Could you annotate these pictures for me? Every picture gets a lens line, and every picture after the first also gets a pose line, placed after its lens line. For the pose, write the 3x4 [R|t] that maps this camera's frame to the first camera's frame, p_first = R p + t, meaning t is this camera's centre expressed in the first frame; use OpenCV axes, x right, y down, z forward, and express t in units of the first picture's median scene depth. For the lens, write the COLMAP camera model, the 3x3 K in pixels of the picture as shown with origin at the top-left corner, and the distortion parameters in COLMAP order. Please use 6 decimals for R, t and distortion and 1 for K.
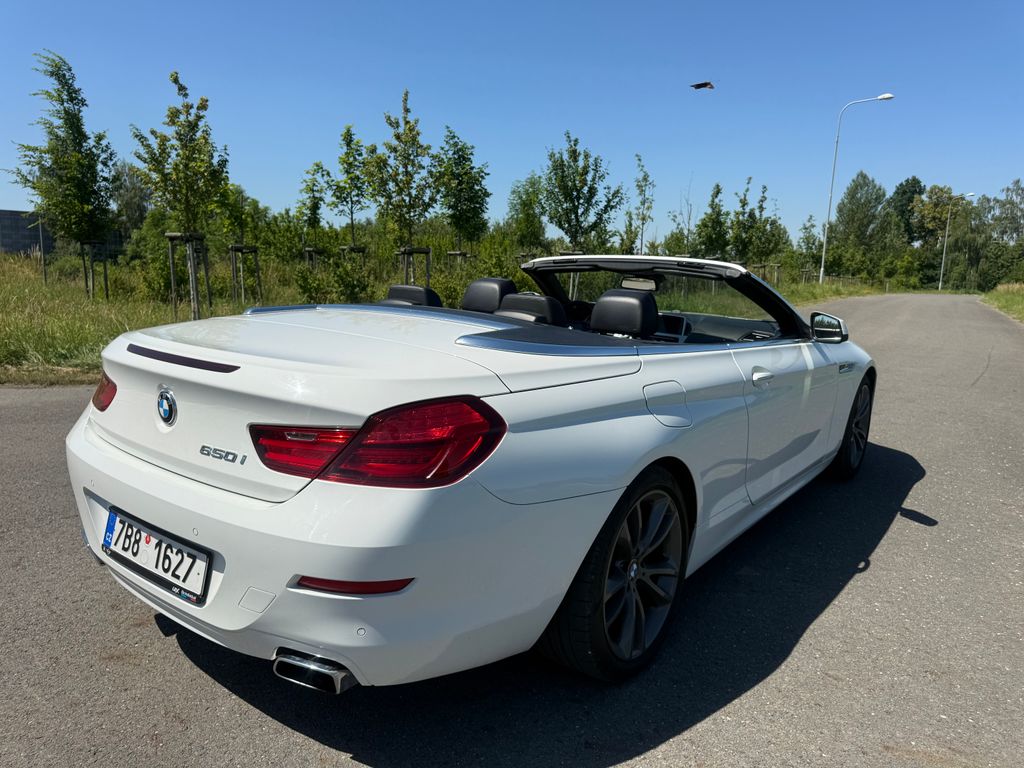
lens RADIAL K [[728.4, 0, 513.8], [0, 728.4, 390.8], [0, 0, 1]] dist [0.022853, -0.036748]
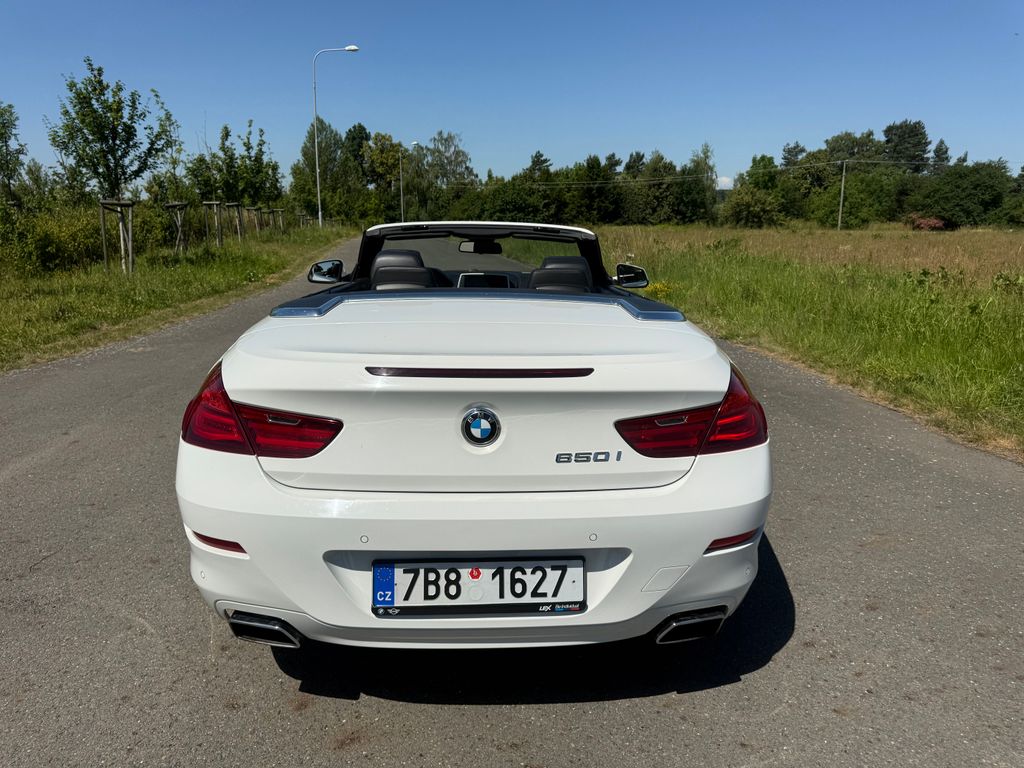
lens RADIAL K [[728.4, 0, 515.6], [0, 728.4, 383.1], [0, 0, 1]] dist [0.022853, -0.036748]
pose [[0.761955, -0.168129, 0.625426, -0.138487], [0.126437, 0.985750, 0.110954, -0.017425], [-0.635168, -0.005465, 0.772354, 0.037739]]
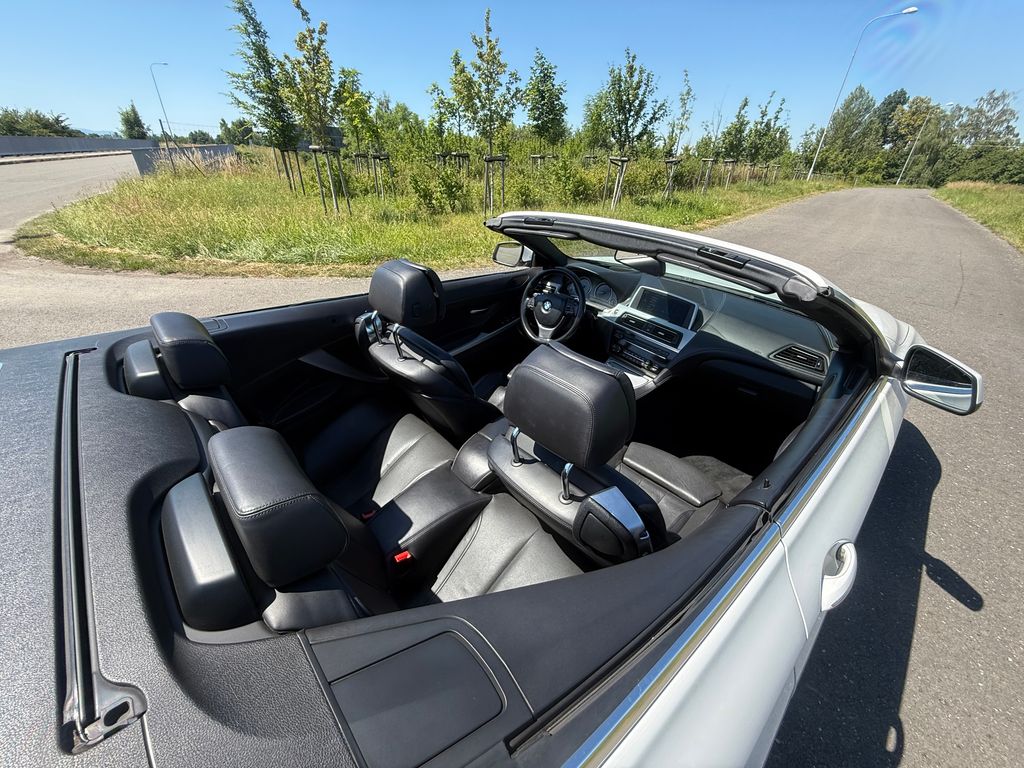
lens RADIAL K [[406.0, 0, 511.8], [0, 406.0, 384.0], [0, 0, 1]] dist [-0.011412, 0.003088]
pose [[0.984821, 0.089325, -0.148822, 0.033363], [-0.034955, 0.941912, 0.334035, -0.044940], [0.170015, -0.323762, 0.930738, 0.158442]]
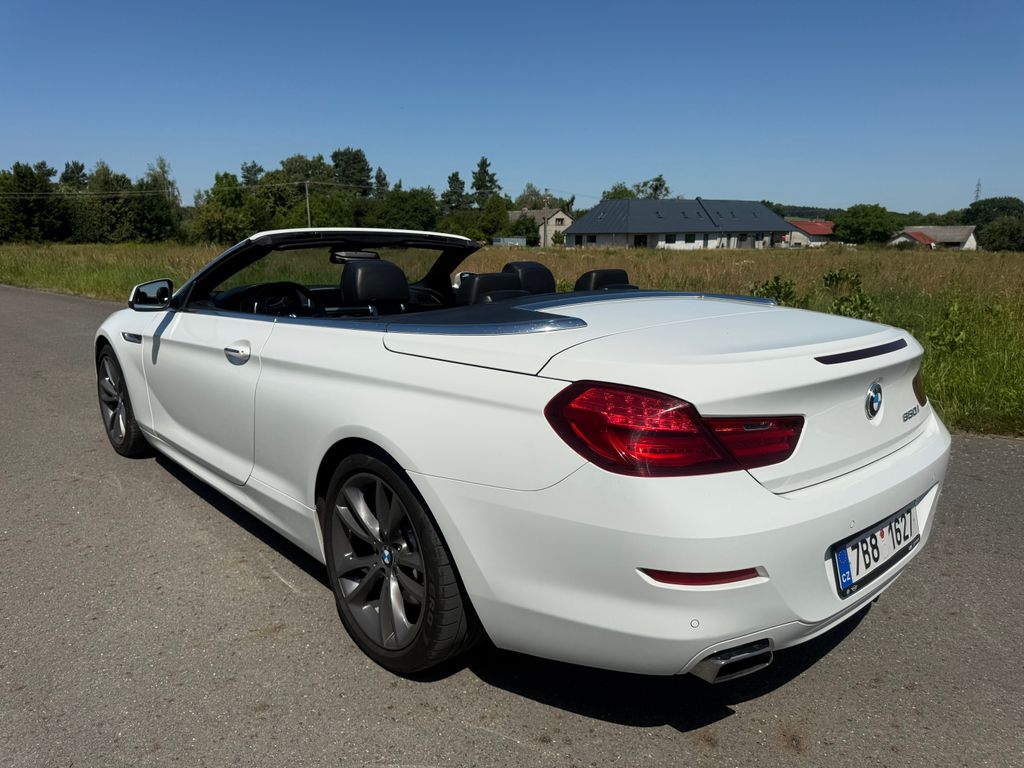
lens RADIAL K [[728.4, 0, 520.2], [0, 728.4, 381.3], [0, 0, 1]] dist [0.022853, -0.036748]
pose [[0.176495, -0.218305, 0.959788, -0.210711], [0.168327, 0.967425, 0.189089, -0.038139], [-0.969802, 0.128185, 0.207492, 0.174535]]
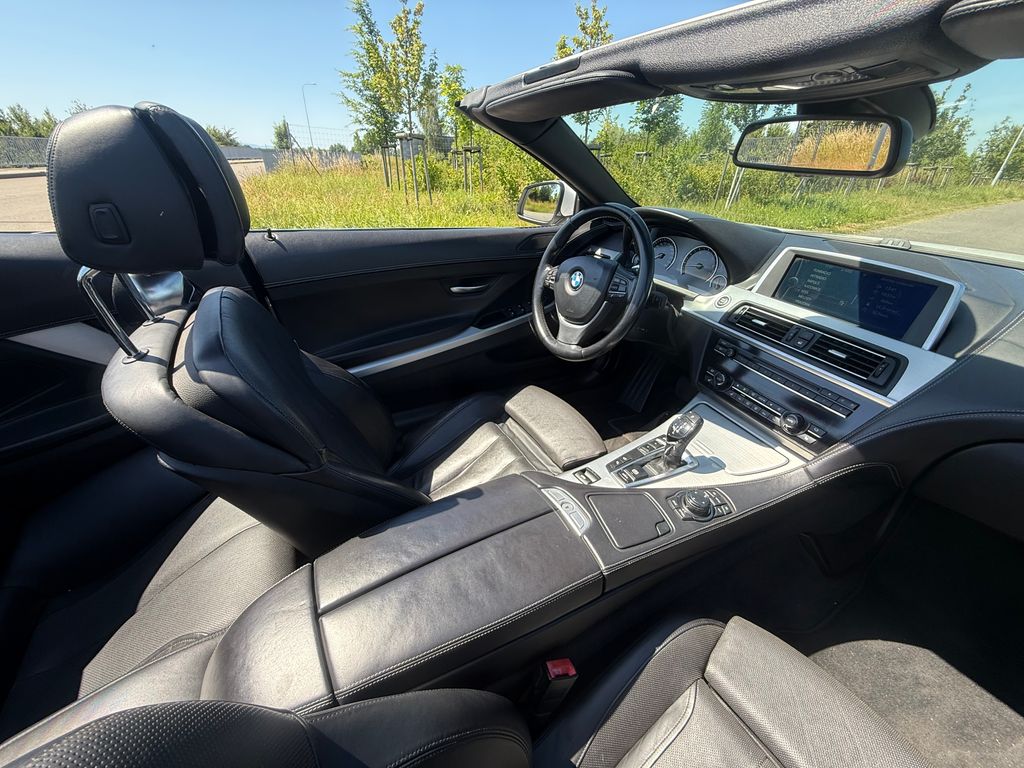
lens RADIAL K [[406.0, 0, 512.9], [0, 406.0, 384.7], [0, 0, 1]] dist [-0.011412, 0.003088]
pose [[0.919194, 0.186598, -0.346790, 0.039516], [-0.068063, 0.942639, 0.326803, -0.029729], [0.387878, -0.276791, 0.879168, 0.225489]]
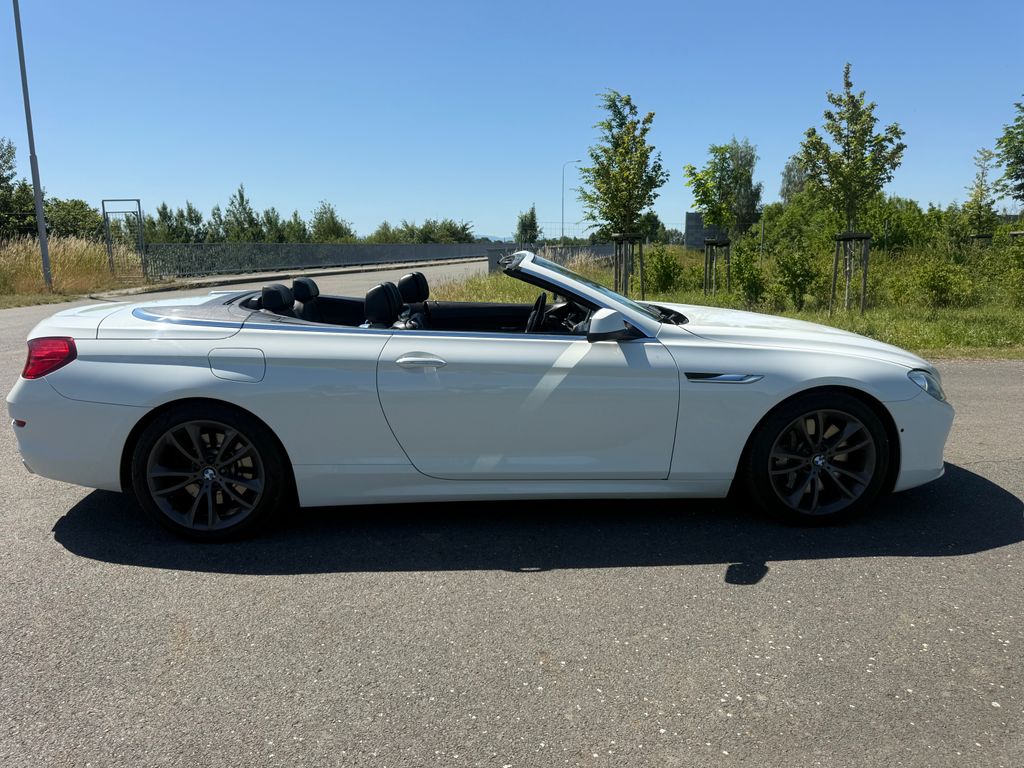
lens RADIAL K [[728.4, 0, 522.4], [0, 728.4, 407.7], [0, 0, 1]] dist [0.022853, -0.036748]
pose [[0.641394, 0.131909, -0.755787, 0.267103], [-0.106176, 0.990891, 0.082836, -0.011842], [0.759829, 0.027115, 0.649557, 0.084200]]
